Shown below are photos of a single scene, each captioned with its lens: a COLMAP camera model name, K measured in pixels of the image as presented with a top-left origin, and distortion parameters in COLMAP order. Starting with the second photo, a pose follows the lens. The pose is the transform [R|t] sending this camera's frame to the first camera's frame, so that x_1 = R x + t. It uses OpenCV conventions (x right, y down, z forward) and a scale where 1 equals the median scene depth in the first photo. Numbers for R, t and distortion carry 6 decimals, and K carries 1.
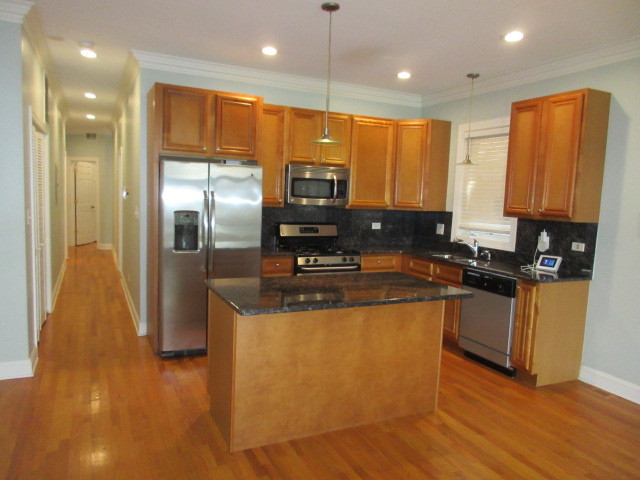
lens RADIAL K [[474.8, 0, 320.6], [0, 474.8, 240.6], [0, 0, 1]] dist [0.002882, -0.001672]
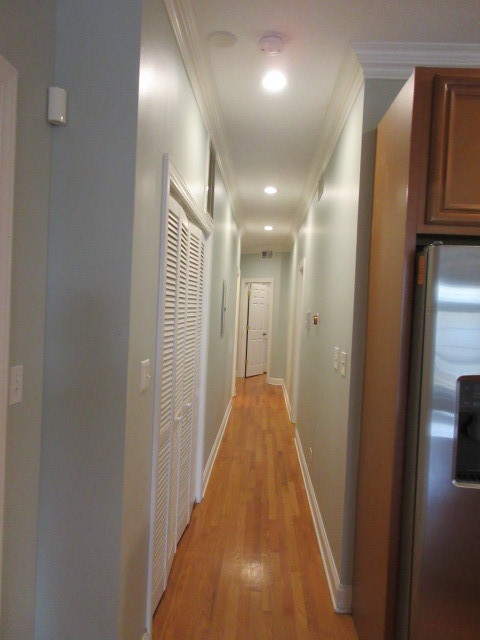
lens RADIAL K [[474.8, 0, 238.2], [0, 474.8, 319.9], [0, 0, 1]] dist [0.002882, -0.001672]
pose [[0.877089, 0.011792, -0.480184, -0.214903], [-0.057673, 0.995052, -0.080908, -0.050723], [0.476854, 0.098657, 0.873428, 0.440484]]
